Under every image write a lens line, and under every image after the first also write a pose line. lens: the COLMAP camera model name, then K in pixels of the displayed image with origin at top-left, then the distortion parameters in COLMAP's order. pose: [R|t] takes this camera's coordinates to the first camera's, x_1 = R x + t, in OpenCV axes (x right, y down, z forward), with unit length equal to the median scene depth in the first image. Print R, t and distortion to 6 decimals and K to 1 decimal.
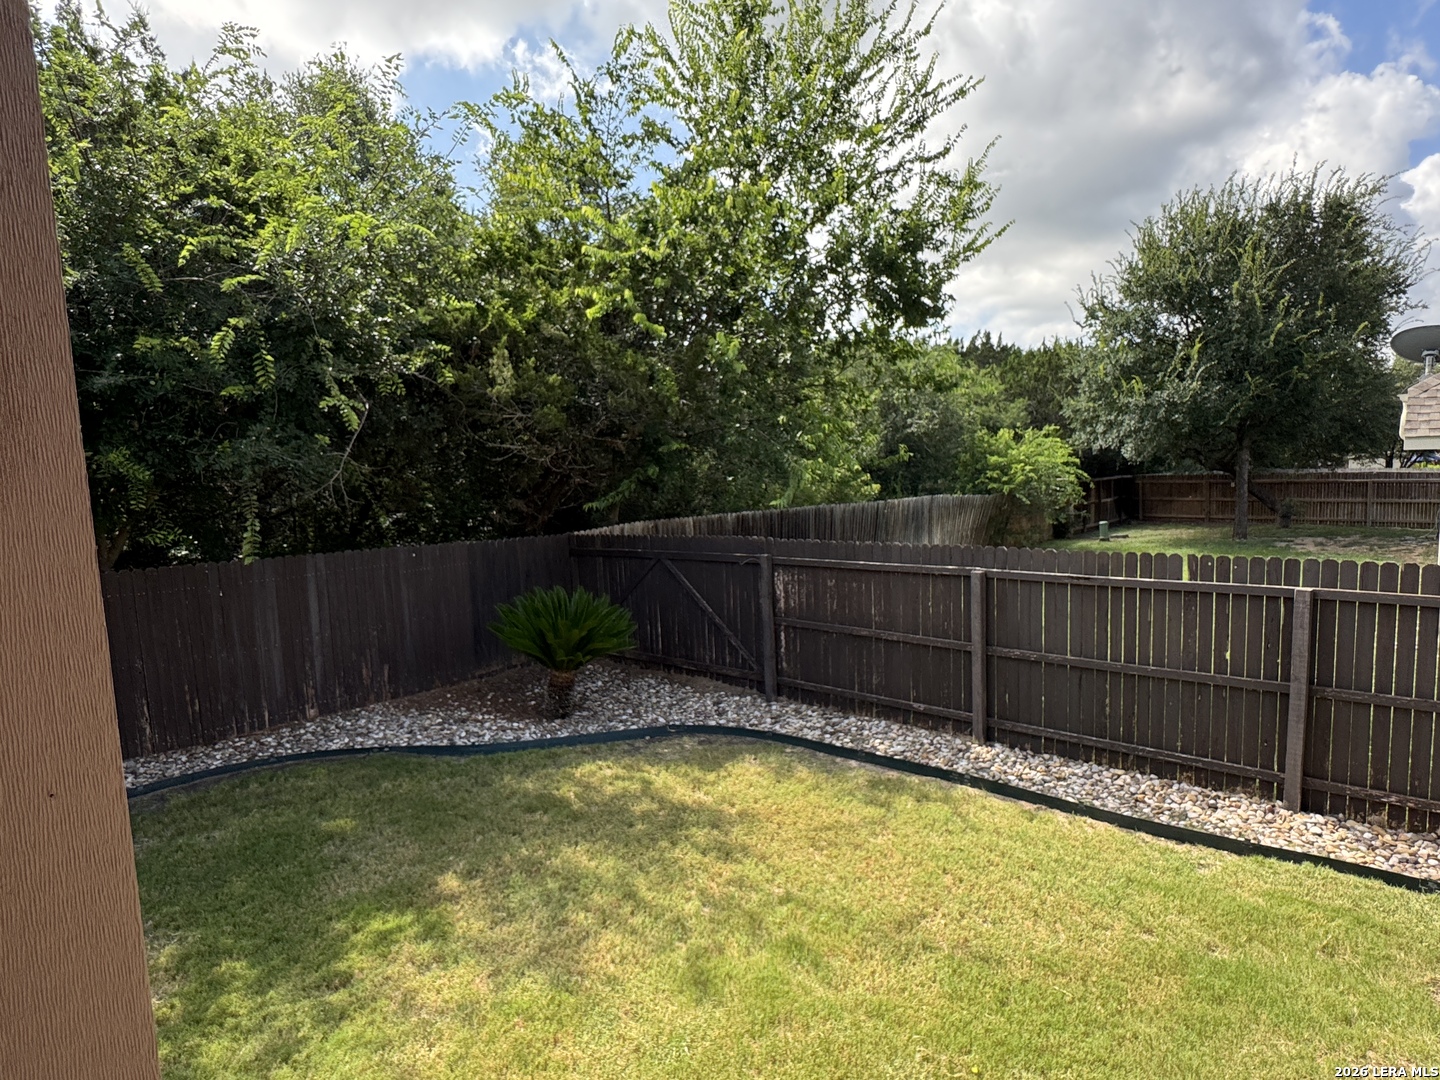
lens RADIAL K [[894.6, 0, 720.0], [0, 894.6, 540.0], [0, 0, 1]] dist [0.058414, 0.001179]
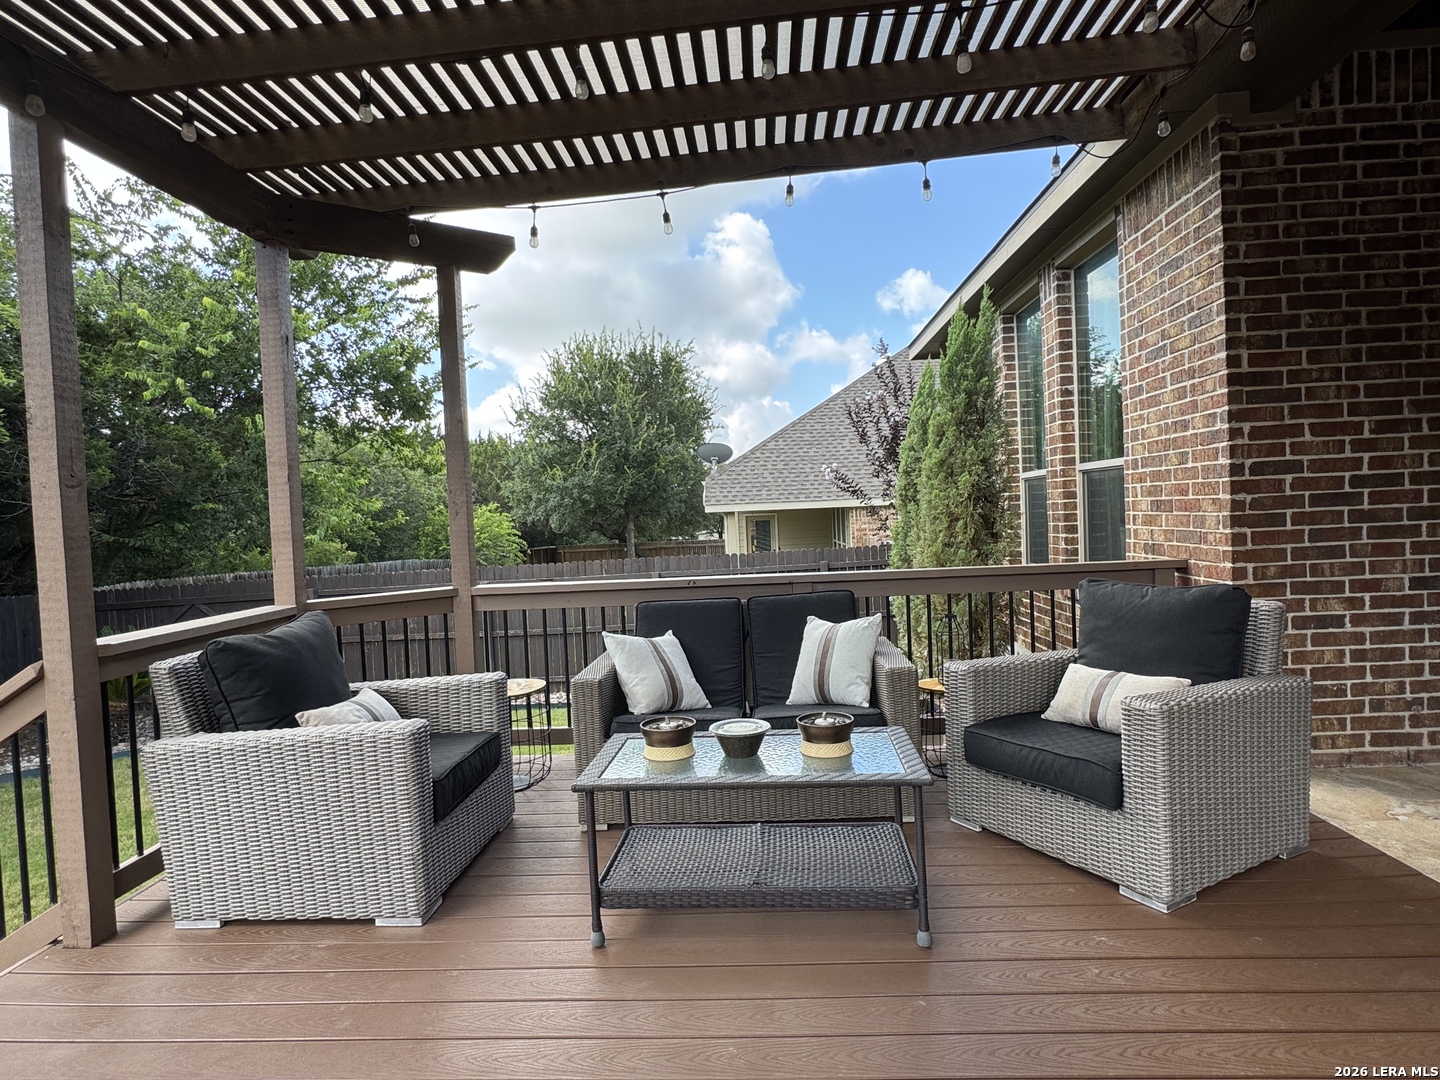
lens RADIAL K [[894.6, 0, 720.0], [0, 894.6, 540.0], [0, 0, 1]] dist [0.058414, 0.001179]
pose [[0.817391, -0.017332, 0.575823, -0.102765], [0.072226, 0.994744, -0.072584, 0.040530], [-0.571538, 0.100919, 0.814346, -0.194745]]
